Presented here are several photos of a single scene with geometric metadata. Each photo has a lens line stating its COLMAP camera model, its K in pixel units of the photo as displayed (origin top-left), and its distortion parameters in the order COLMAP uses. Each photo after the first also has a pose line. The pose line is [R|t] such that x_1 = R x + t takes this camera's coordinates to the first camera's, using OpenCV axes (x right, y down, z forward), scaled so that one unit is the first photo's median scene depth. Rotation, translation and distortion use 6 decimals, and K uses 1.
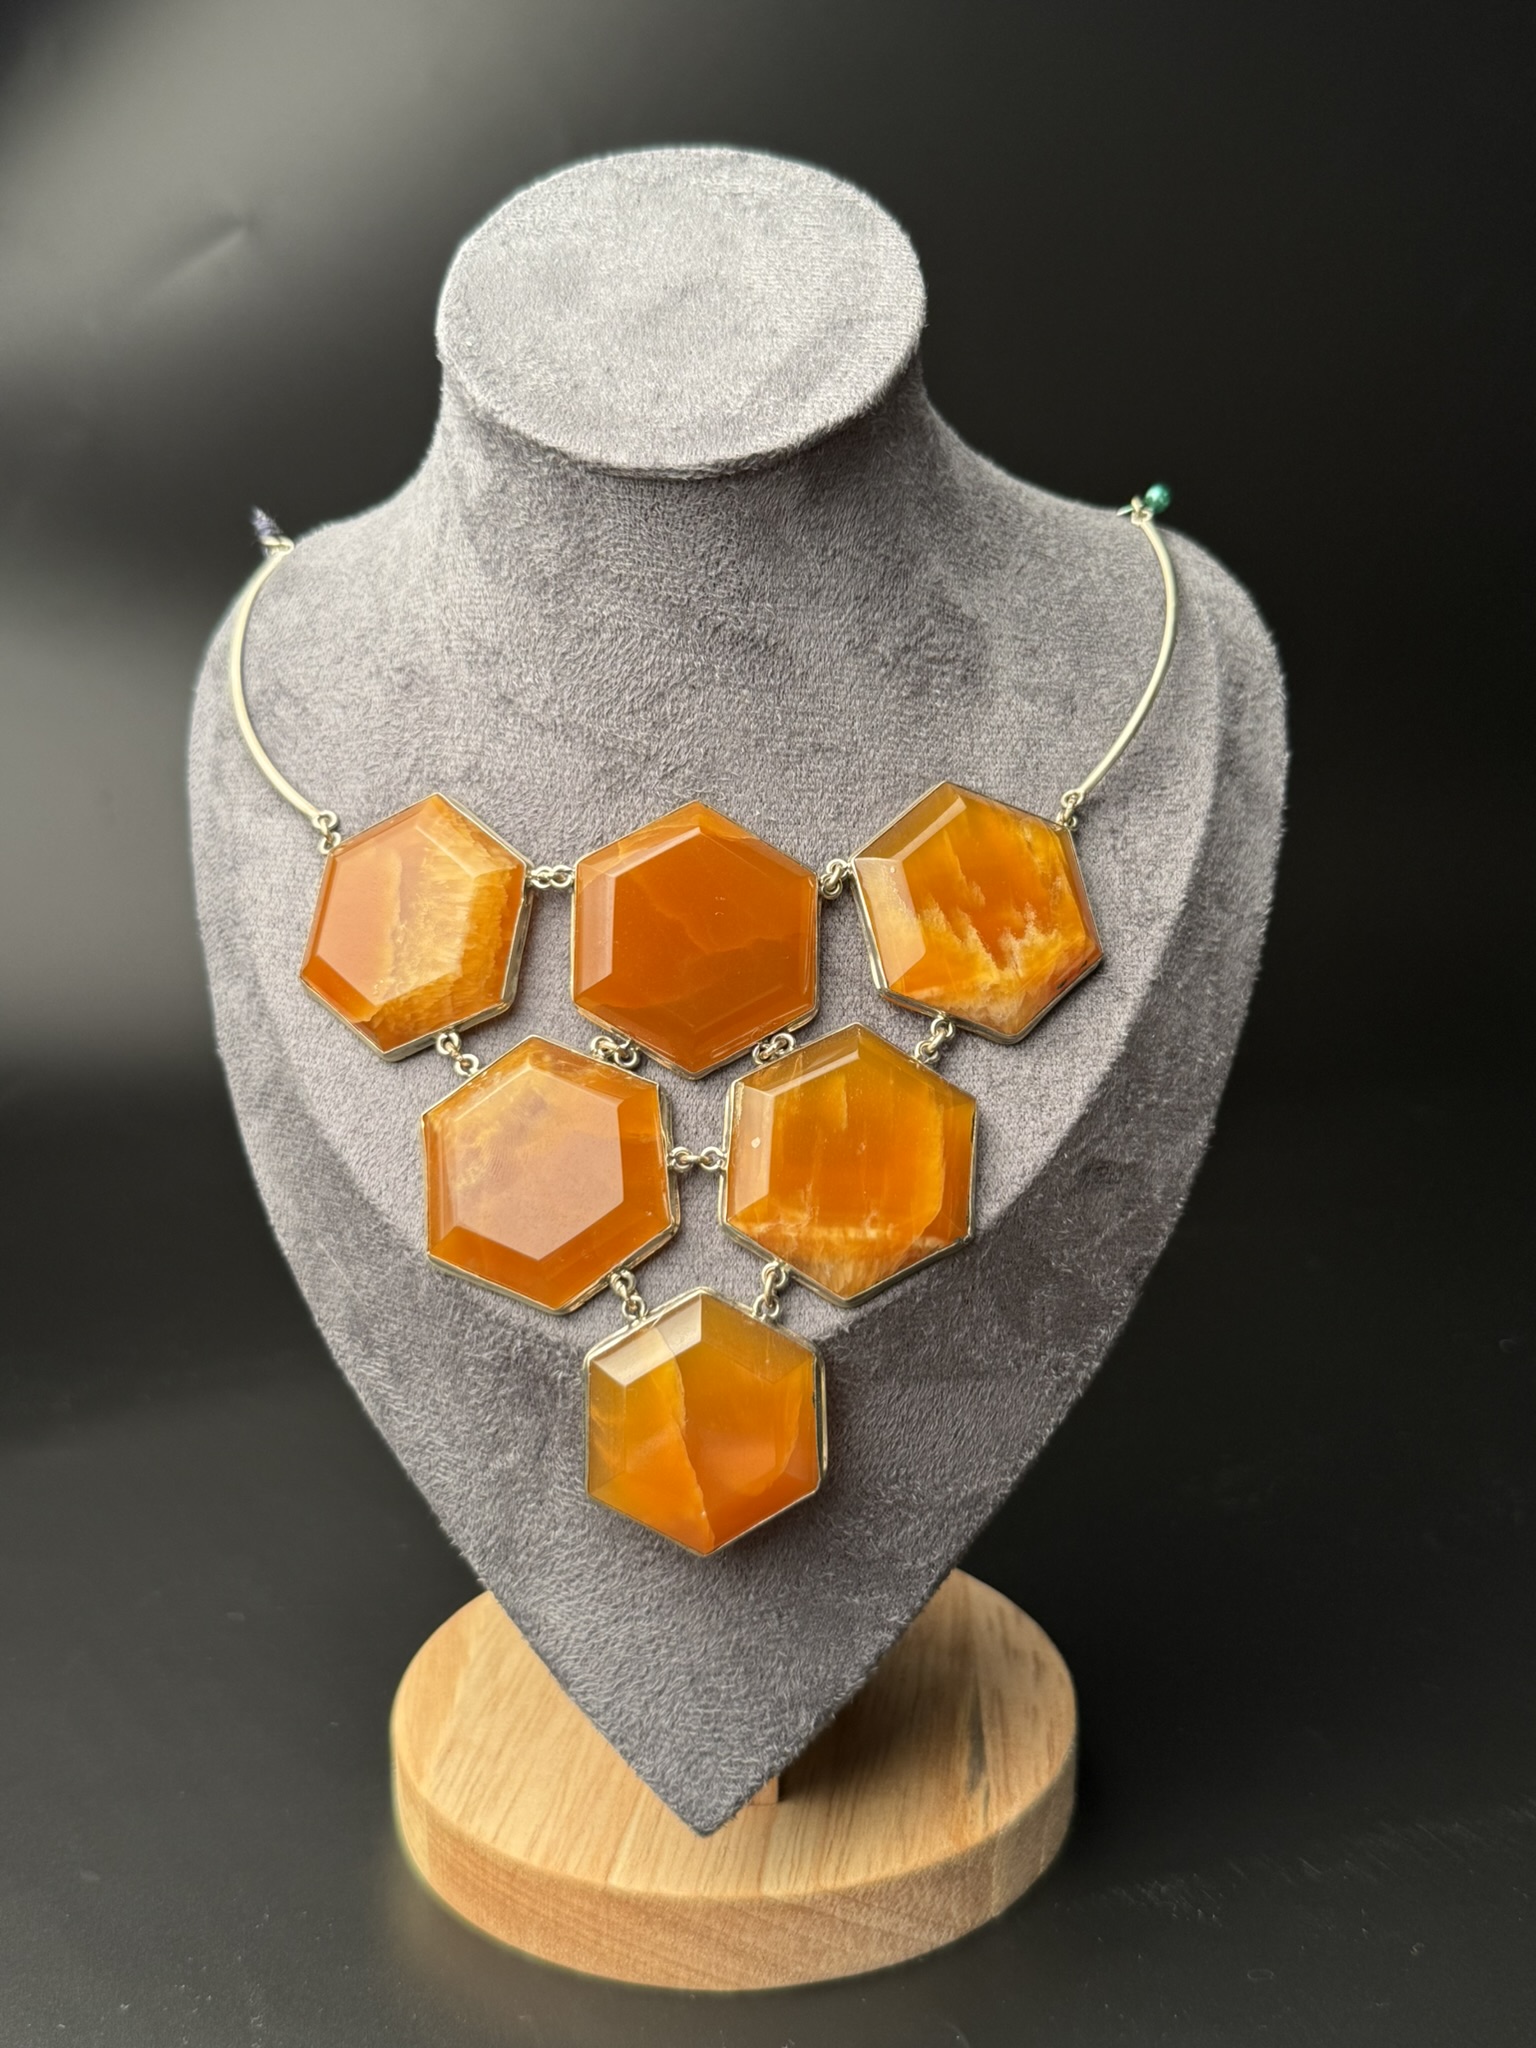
lens RADIAL K [[2071.9, 0, 765.8], [0, 2071.9, 1032.7], [0, 0, 1]] dist [0.196070, -0.605989]
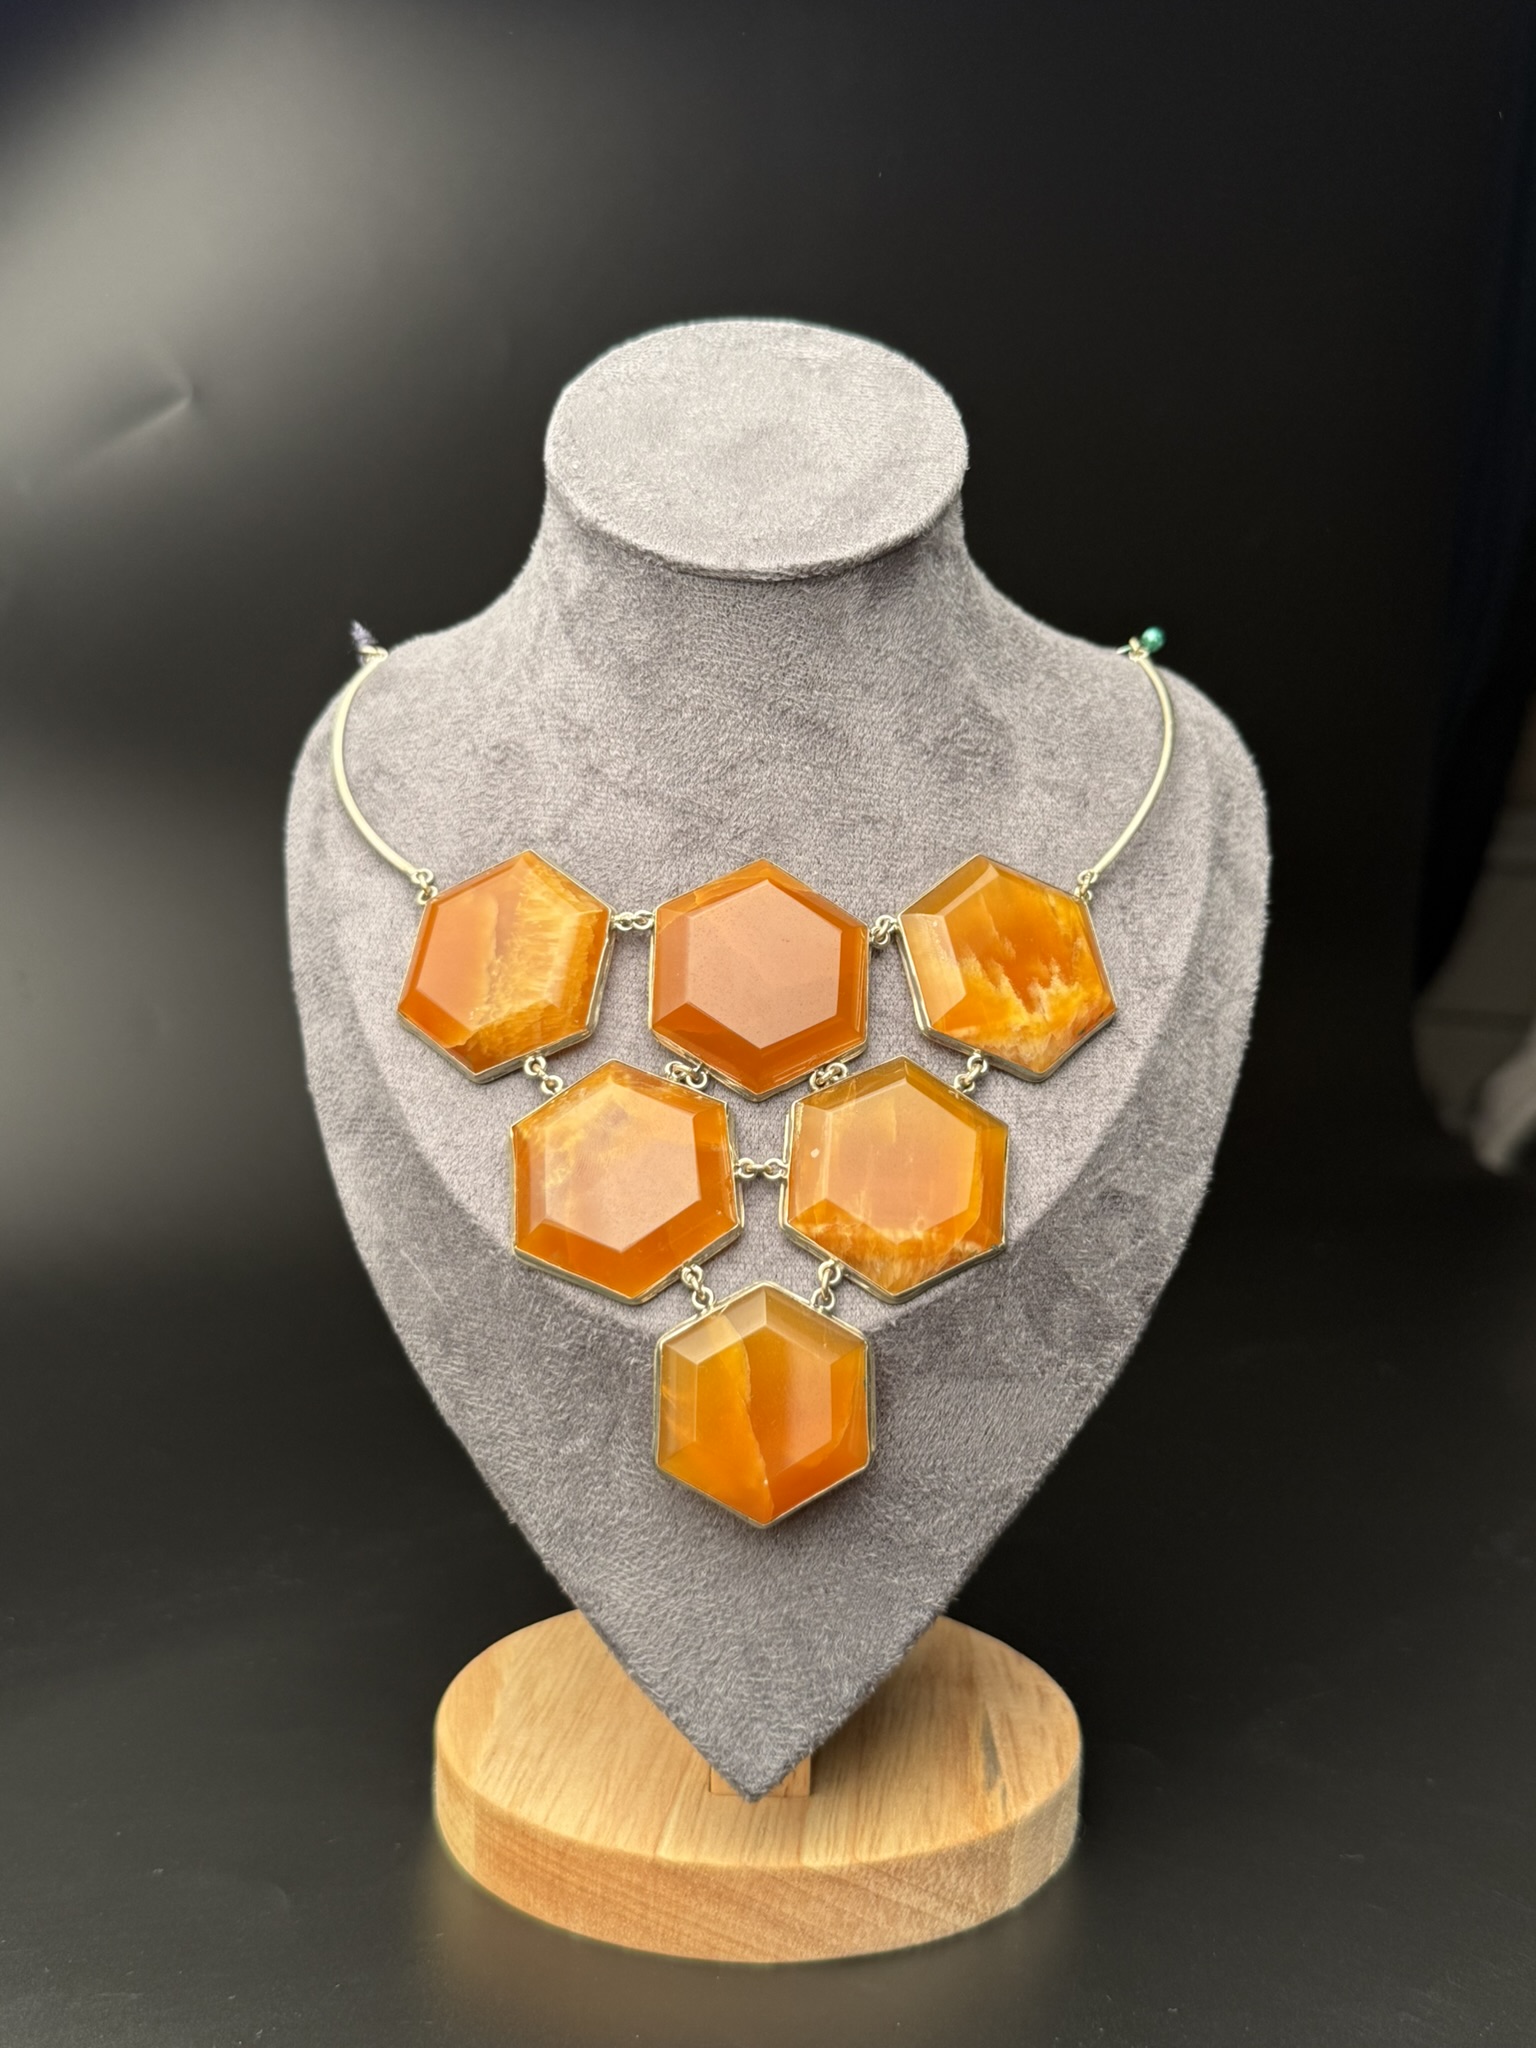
lens RADIAL K [[2071.9, 0, 765.8], [0, 2071.9, 1032.7], [0, 0, 1]] dist [0.196070, -0.605989]
pose [[0.998624, 0.029028, 0.043673, -0.077310], [-0.023337, 0.991807, -0.125597, 0.122462], [-0.046961, 0.124405, 0.991120, -0.107268]]
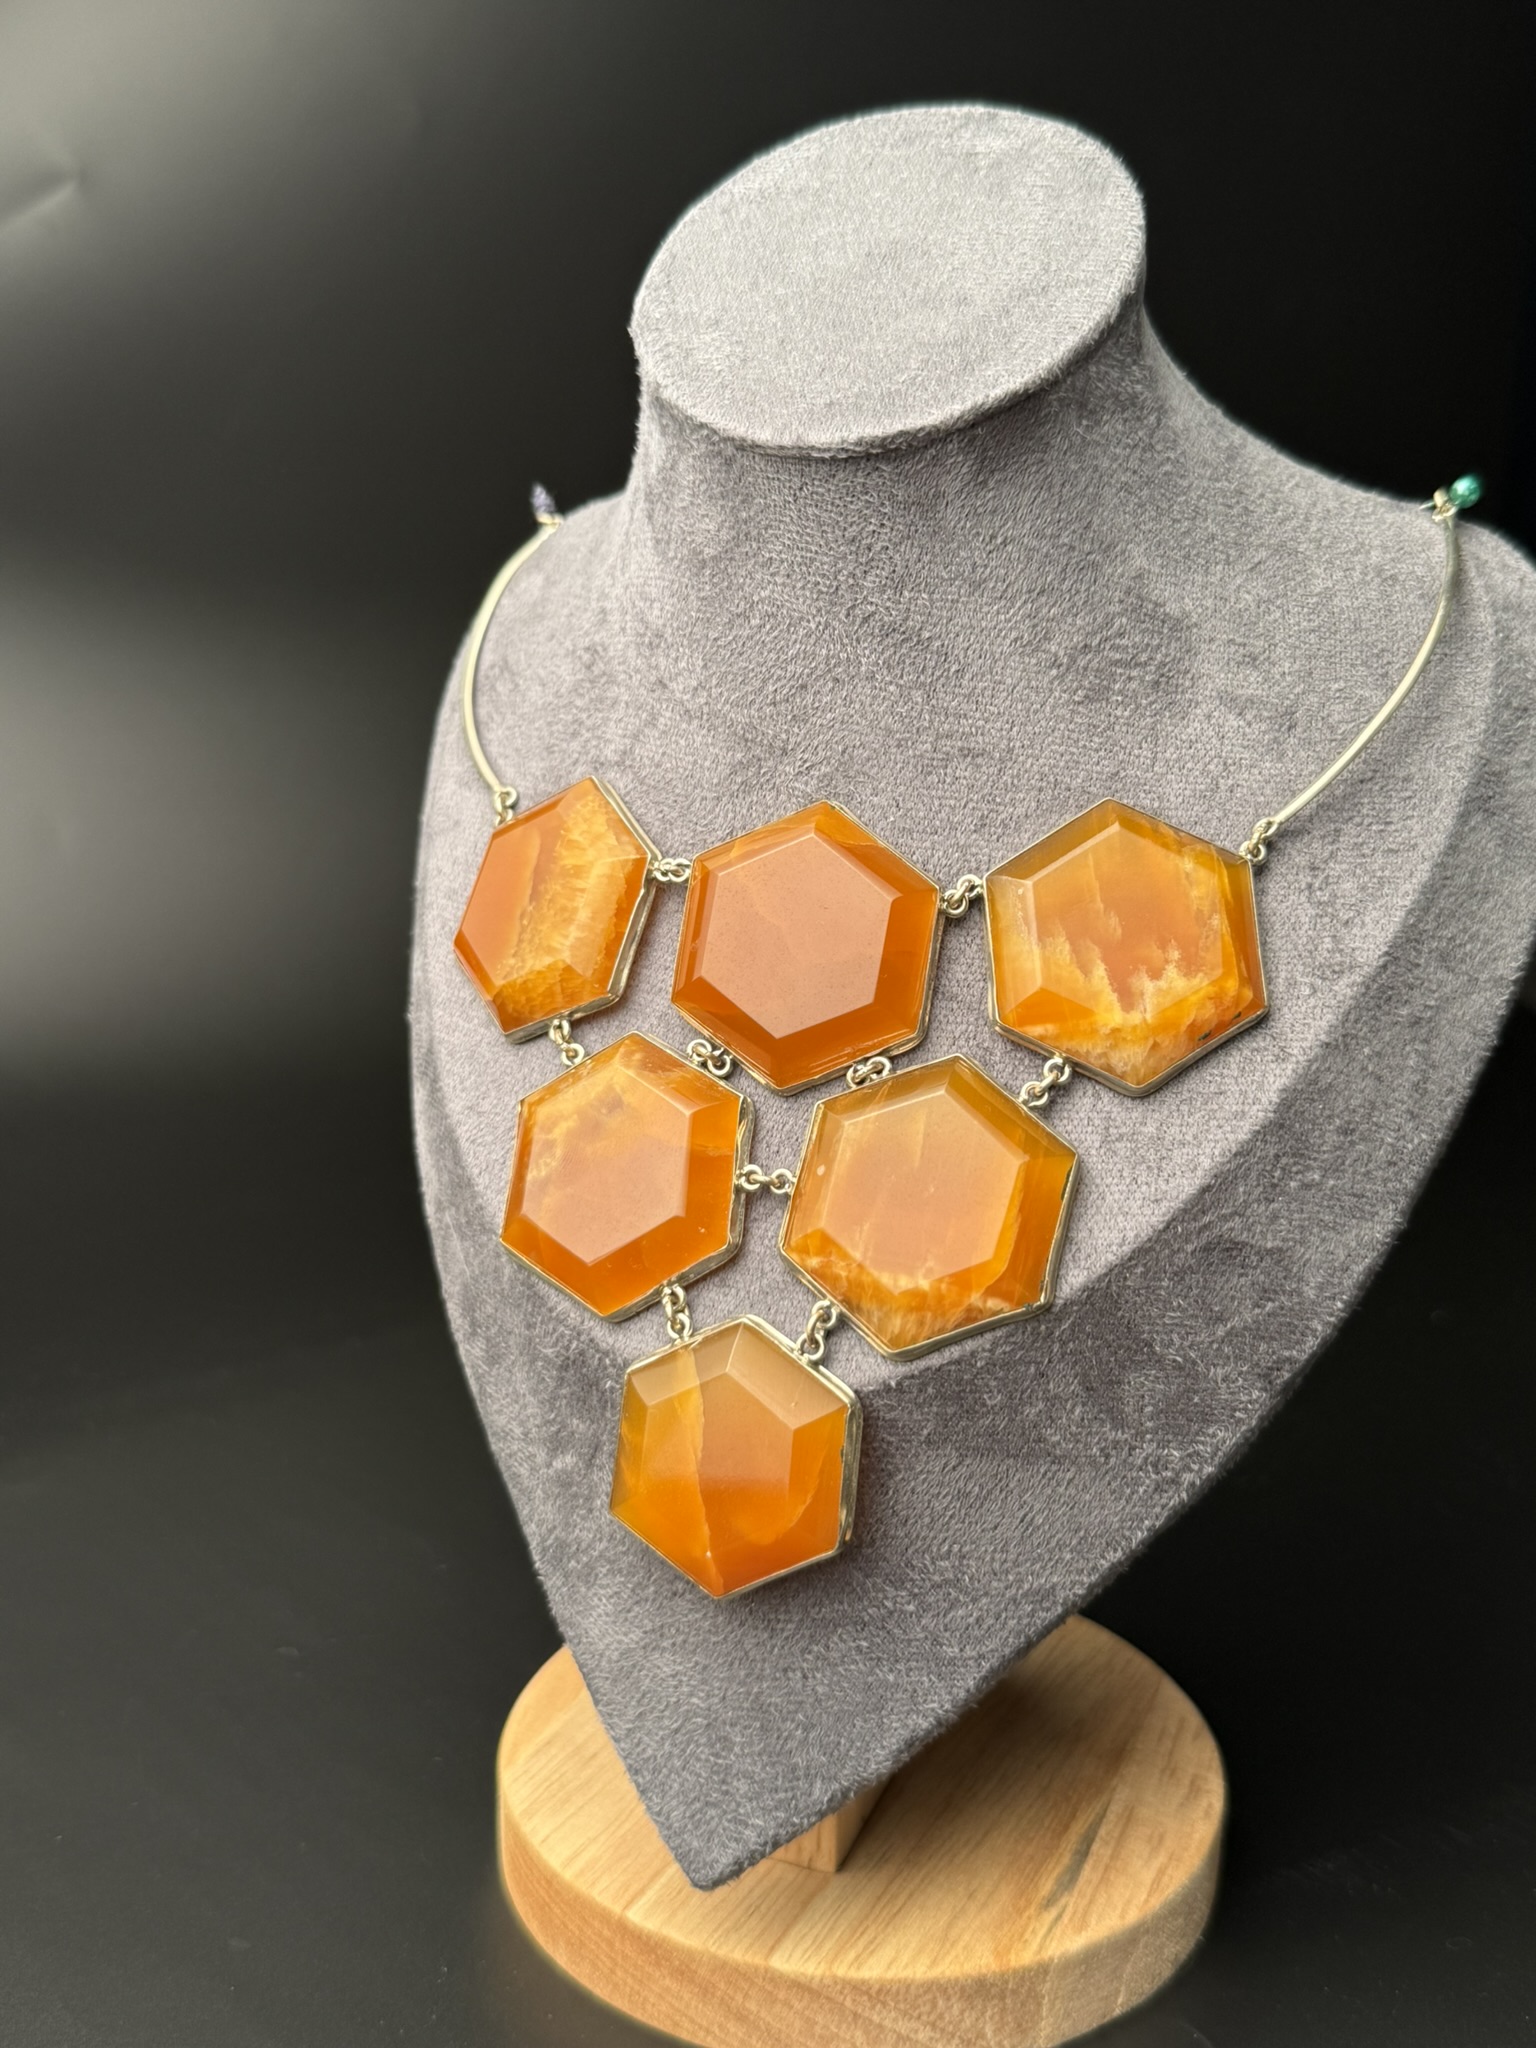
lens RADIAL K [[2071.9, 0, 765.8], [0, 2071.9, 1032.7], [0, 0, 1]] dist [0.196070, -0.605989]
pose [[0.941121, 0.103432, -0.321857, 0.250964], [-0.101991, 0.994555, 0.021385, -0.024413], [0.322317, 0.012701, 0.946547, 0.101643]]
